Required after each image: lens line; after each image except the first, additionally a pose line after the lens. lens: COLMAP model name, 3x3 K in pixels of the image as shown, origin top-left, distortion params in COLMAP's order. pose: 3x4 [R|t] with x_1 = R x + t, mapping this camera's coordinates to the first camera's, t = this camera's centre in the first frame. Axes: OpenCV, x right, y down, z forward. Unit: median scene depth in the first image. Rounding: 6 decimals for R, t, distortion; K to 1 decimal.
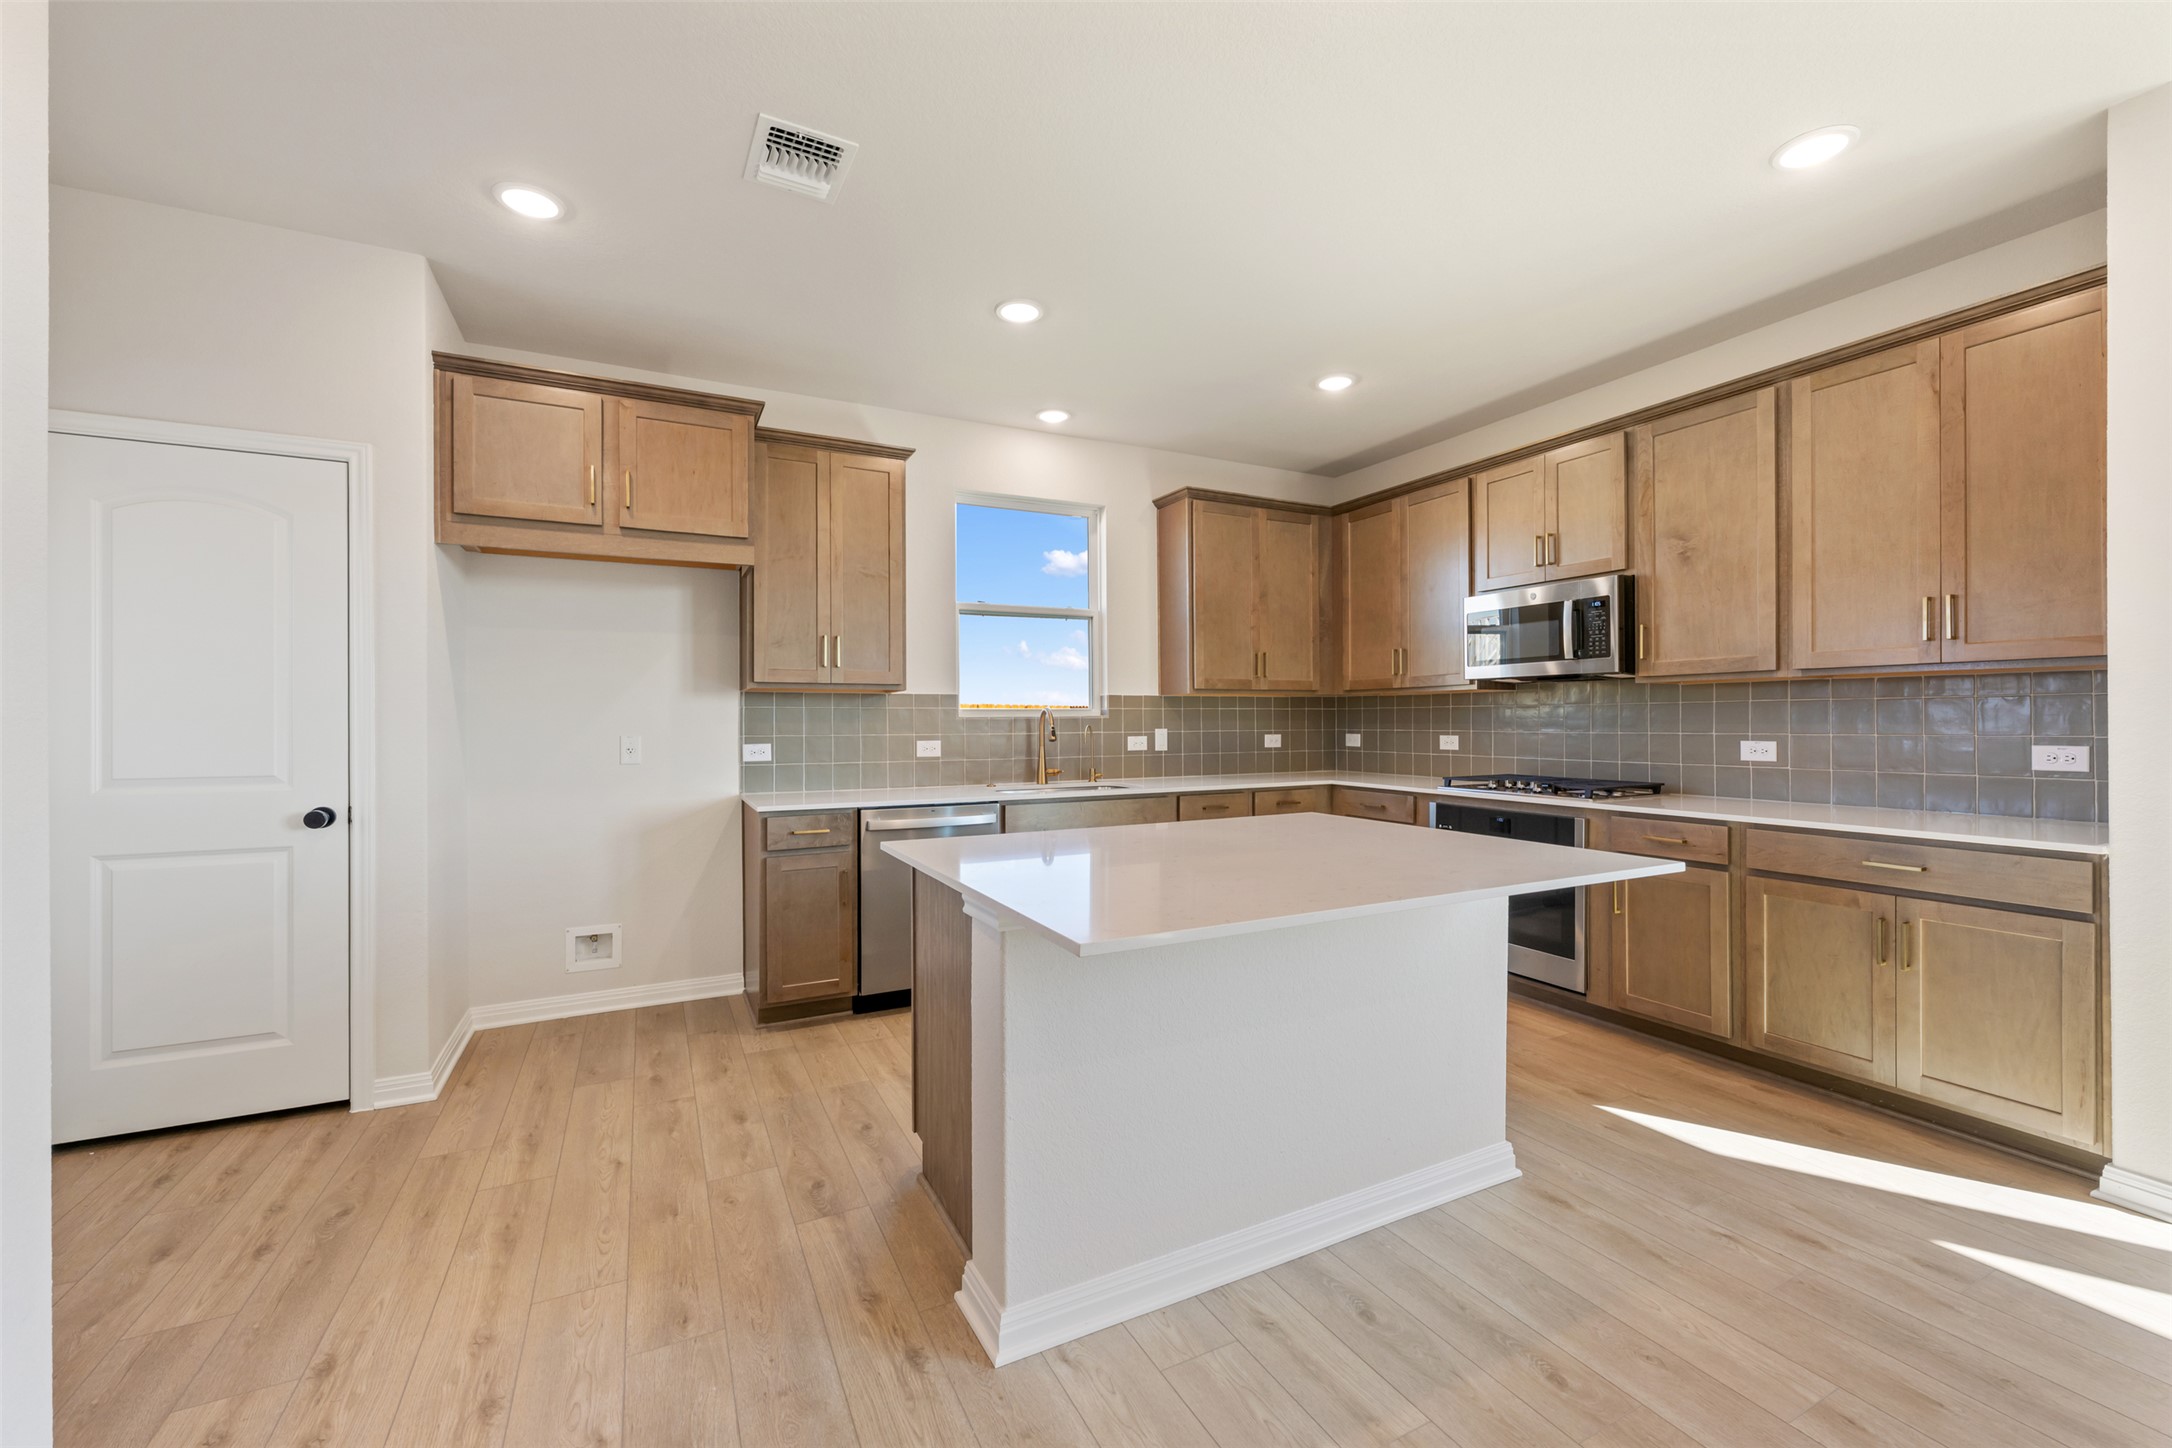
lens RADIAL K [[855.6, 0, 1084.6], [0, 855.6, 730.5], [0, 0, 1]] dist [-0.002054, 0.000482]
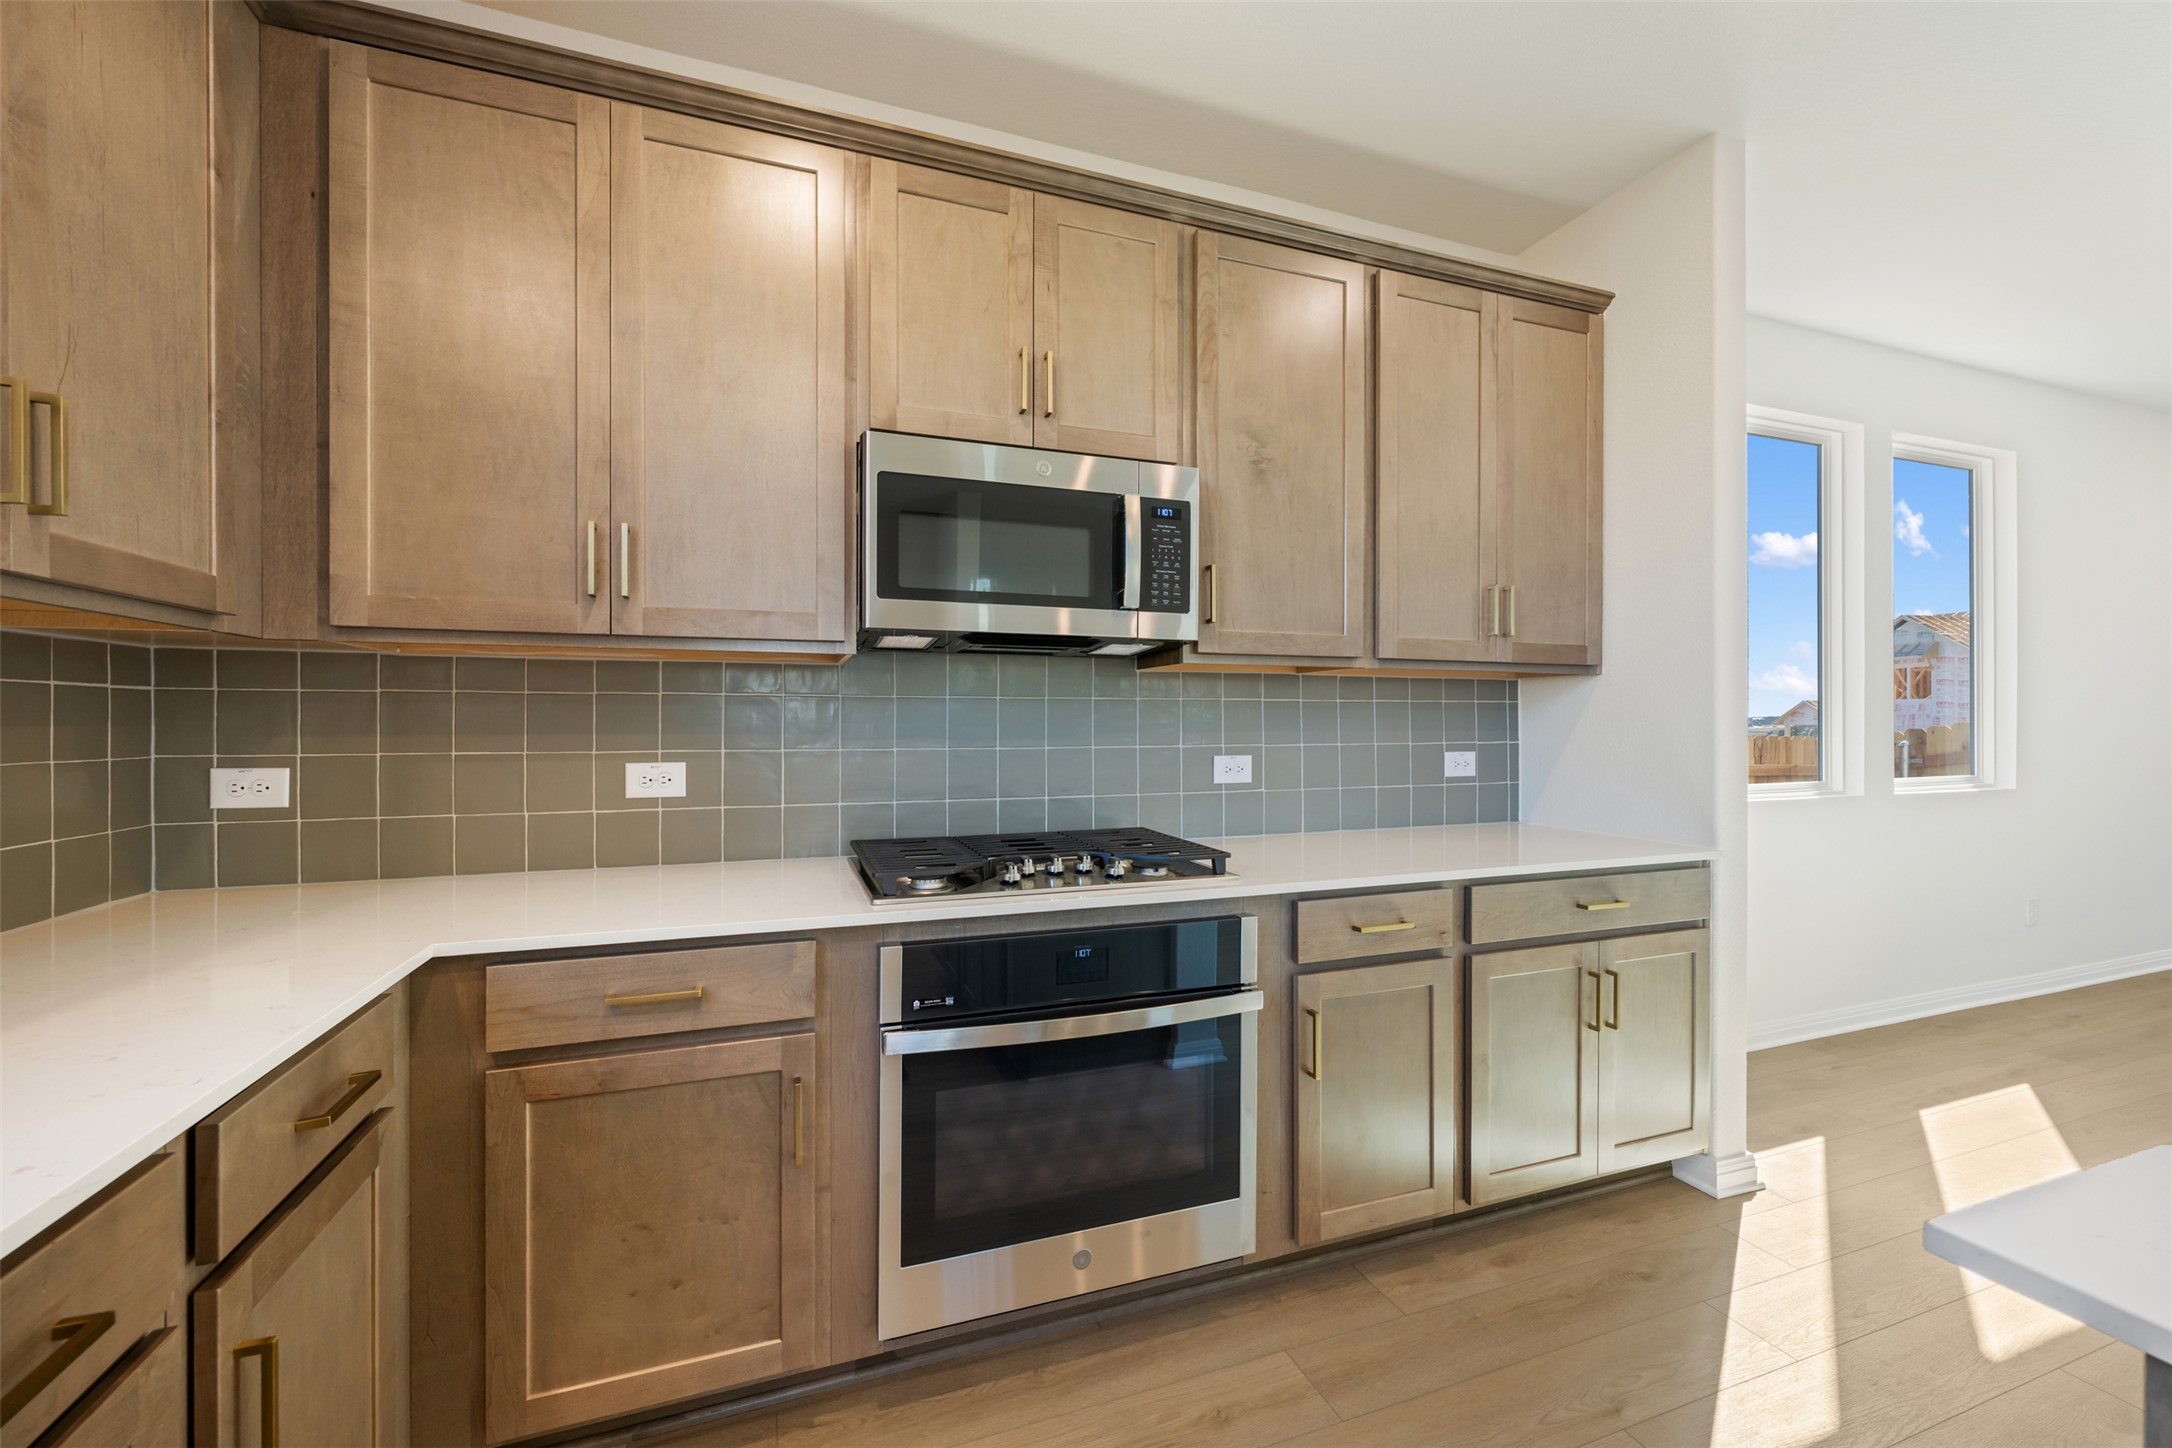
lens RADIAL K [[855.6, 0, 1078.6], [0, 855.6, 723.1], [0, 0, 1]] dist [-0.002054, 0.000482]
pose [[0.117366, 0.003623, 0.993082, 0.052442], [0.010463, 0.999933, -0.004885, -0.011967], [-0.993034, 0.010964, 0.117320, 0.983815]]
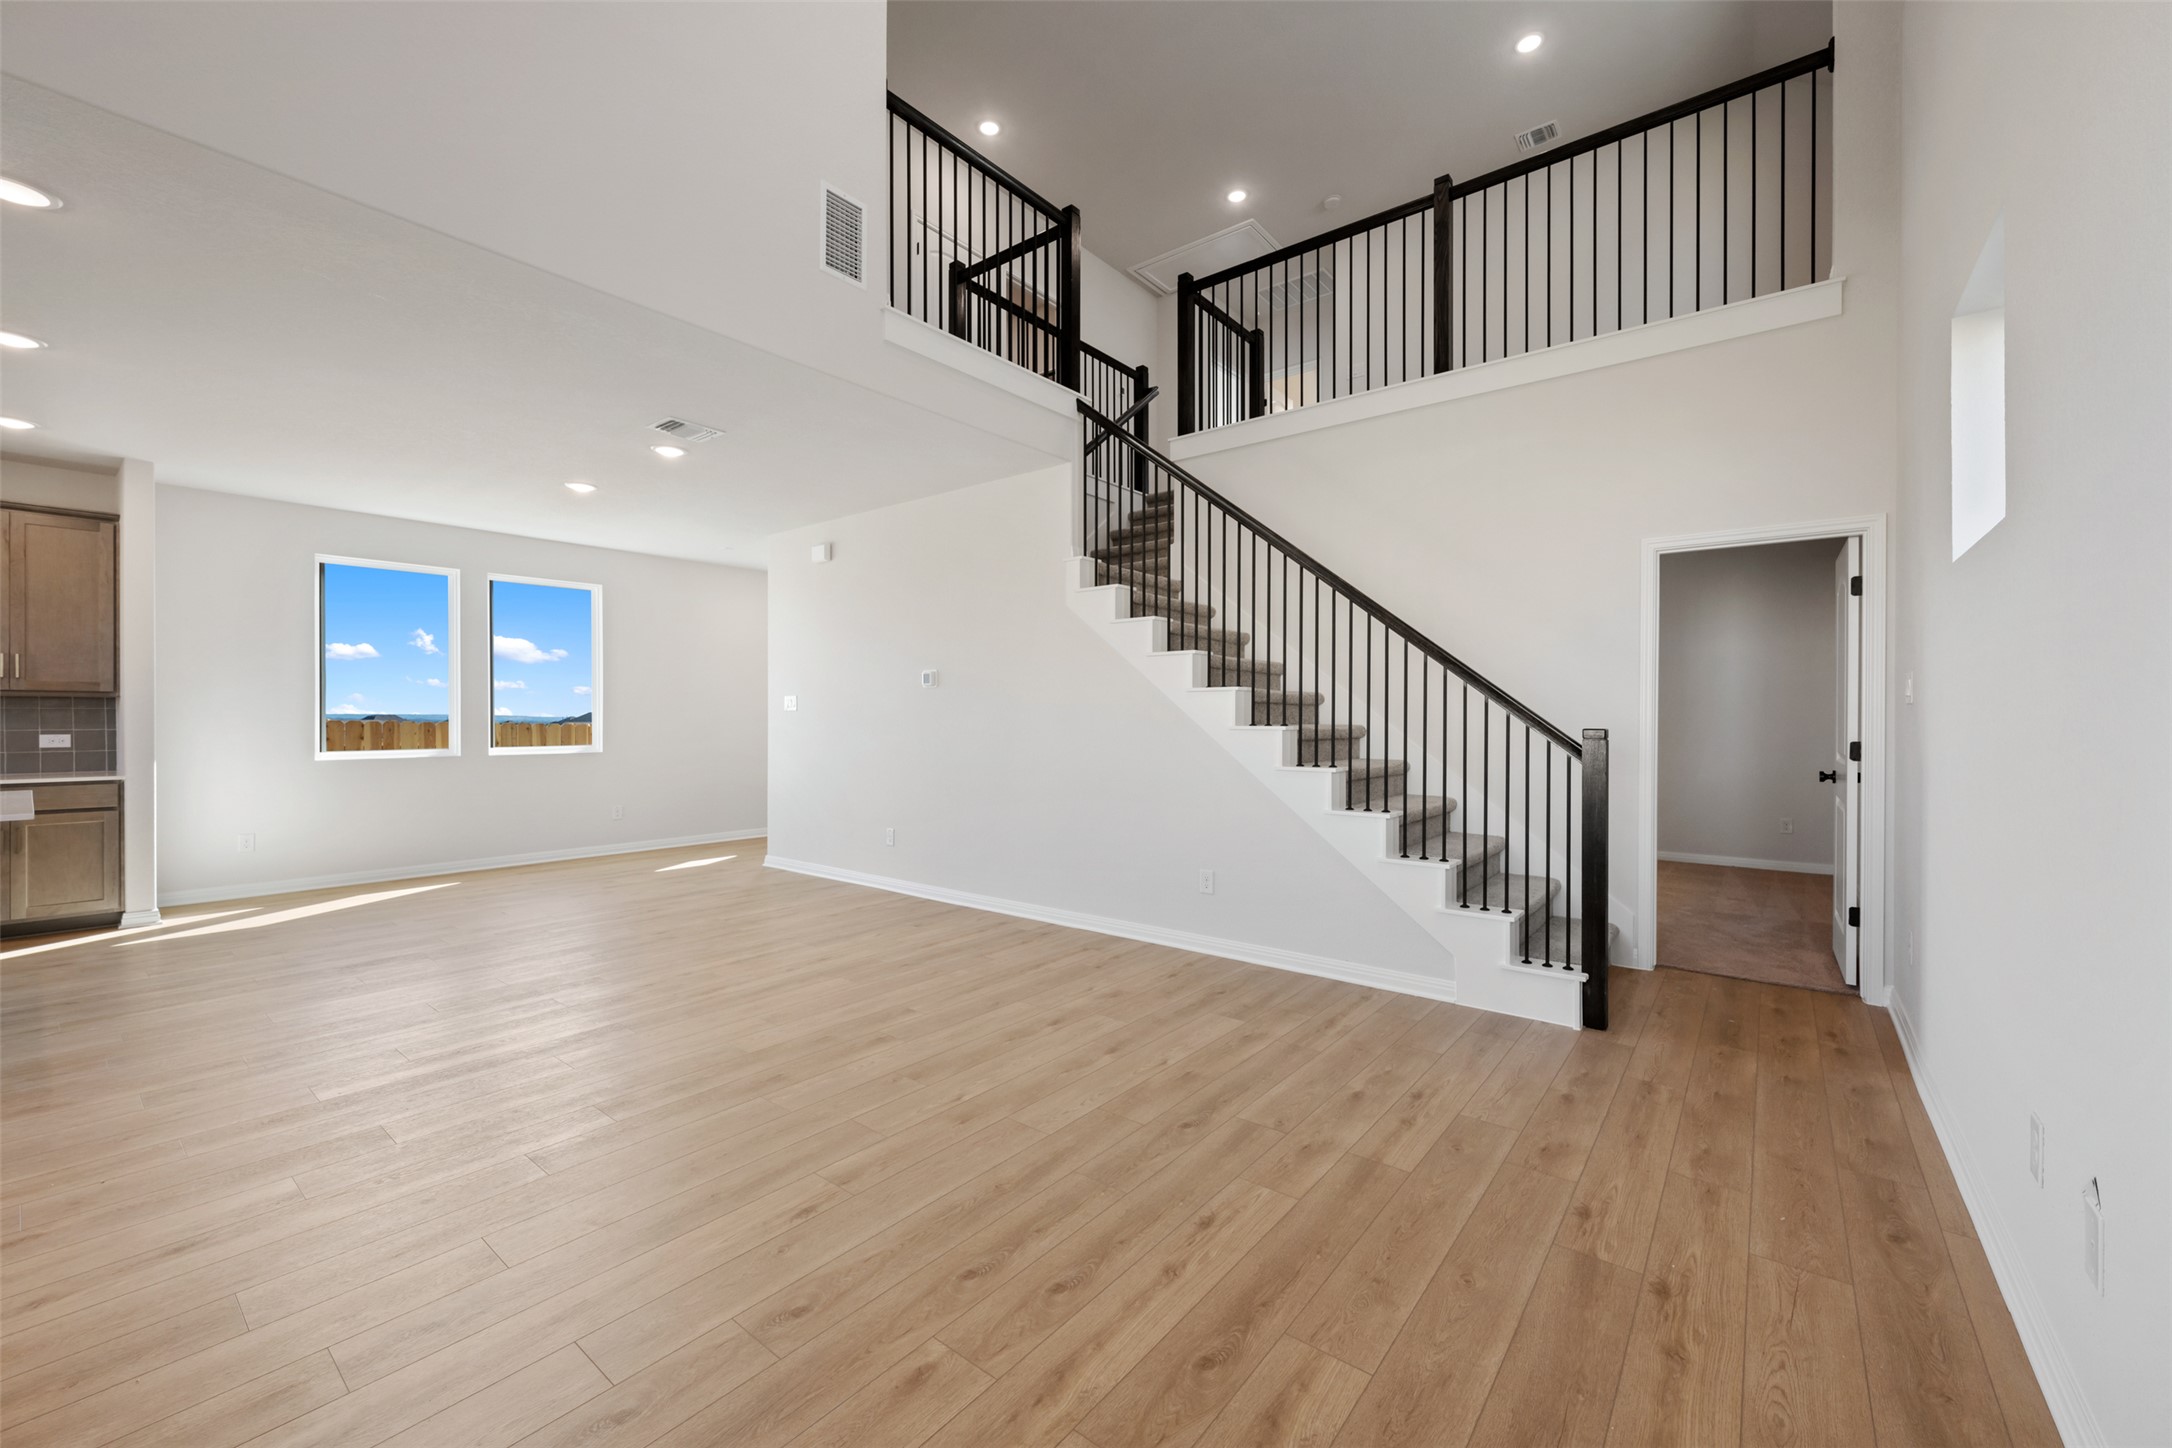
lens RADIAL K [[855.6, 0, 1087.8], [0, 855.6, 718.3], [0, 0, 1]] dist [-0.002054, 0.000482]
pose [[-0.417592, 0.004220, 0.908625, -1.204773], [0.012349, 0.999923, 0.001031, 0.006588], [-0.908551, 0.011651, -0.417613, -0.245452]]
